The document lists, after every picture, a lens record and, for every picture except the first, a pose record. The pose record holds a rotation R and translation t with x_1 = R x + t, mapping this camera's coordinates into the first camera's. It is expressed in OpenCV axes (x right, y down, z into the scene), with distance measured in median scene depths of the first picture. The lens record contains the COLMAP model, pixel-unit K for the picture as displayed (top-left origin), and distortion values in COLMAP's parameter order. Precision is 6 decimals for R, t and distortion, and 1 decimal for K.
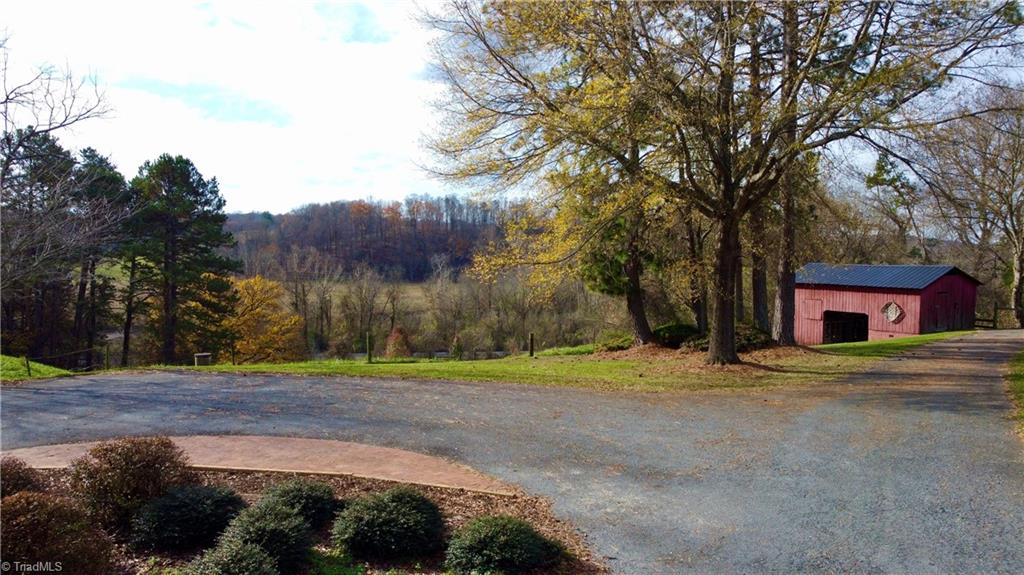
lens RADIAL K [[761.7, 0, 513.5], [0, 761.7, 288.1], [0, 0, 1]] dist [-0.008533, -0.002274]
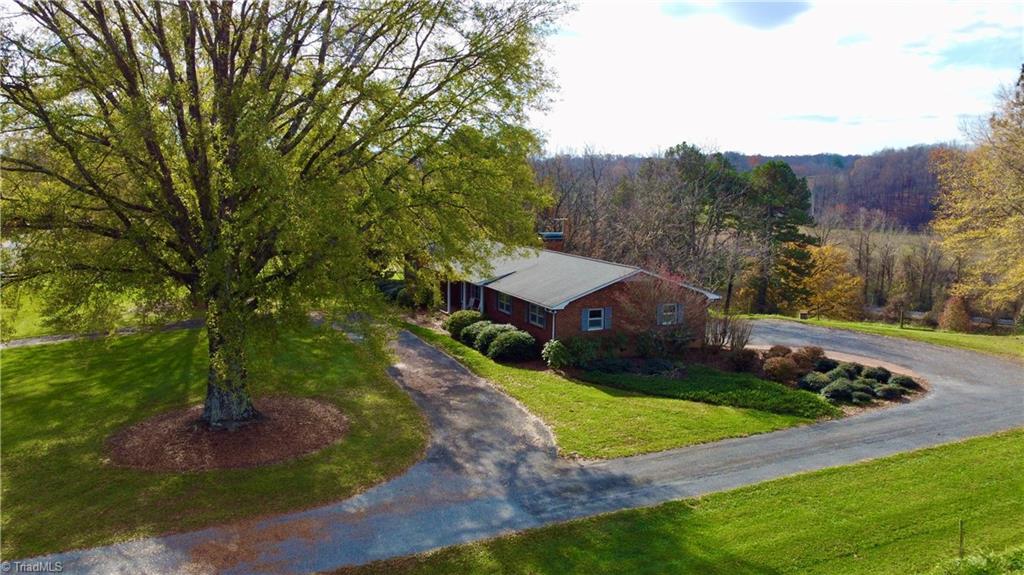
lens RADIAL K [[761.7, 0, 513.9], [0, 761.7, 288.1], [0, 0, 1]] dist [-0.008533, -0.002274]
pose [[0.760205, 0.096528, -0.642473, 0.041648], [-0.045179, 0.994361, 0.095939, -0.020408], [0.648111, -0.043907, 0.760279, -0.149428]]
